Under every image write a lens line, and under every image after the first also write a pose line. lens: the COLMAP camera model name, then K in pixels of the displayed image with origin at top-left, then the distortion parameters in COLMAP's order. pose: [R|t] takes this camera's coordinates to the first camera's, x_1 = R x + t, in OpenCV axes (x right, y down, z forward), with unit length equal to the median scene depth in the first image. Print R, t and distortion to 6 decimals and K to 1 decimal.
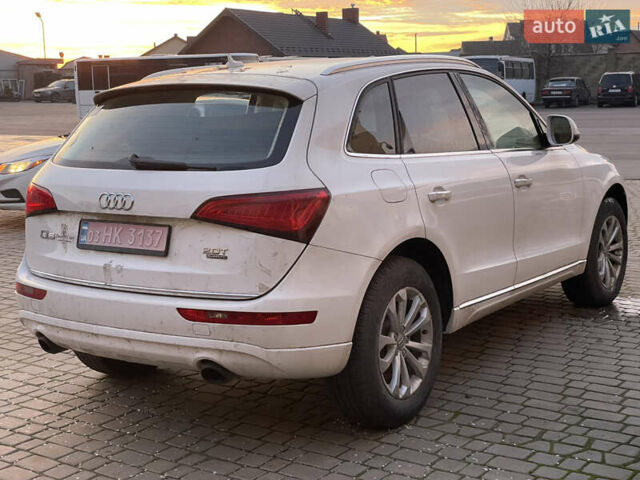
lens RADIAL K [[942.5, 0, 317.0], [0, 942.5, 238.8], [0, 0, 1]] dist [0.104046, 0.000000]
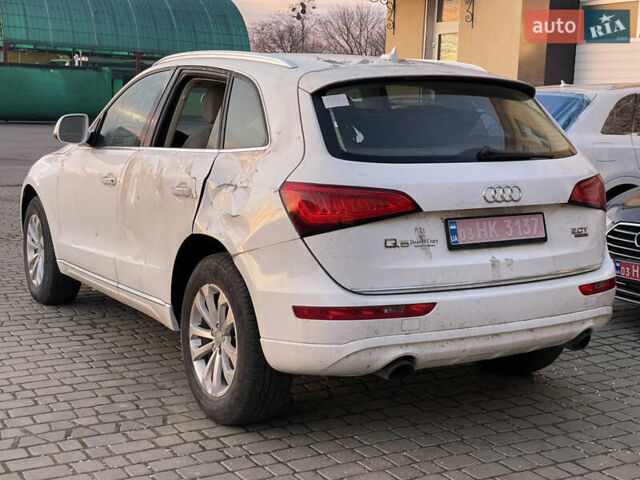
lens RADIAL K [[942.5, 0, 316.5], [0, 942.5, 237.4], [0, 0, 1]] dist [0.104046, 0.000000]
pose [[0.424309, -0.097625, 0.900240, -1.178416], [0.108646, 0.992478, 0.056420, -0.071010], [-0.898976, 0.073868, 0.431724, 0.756182]]
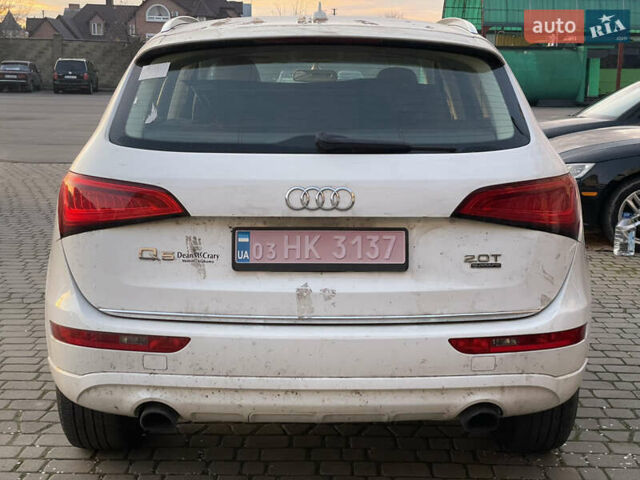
lens RADIAL K [[942.5, 0, 317.6], [0, 942.5, 240.7], [0, 0, 1]] dist [0.104046, 0.000000]
pose [[0.828452, -0.065776, 0.556184, -0.605966], [0.057148, 0.997824, 0.032883, -0.031680], [-0.557137, 0.004542, 0.830408, 0.421240]]
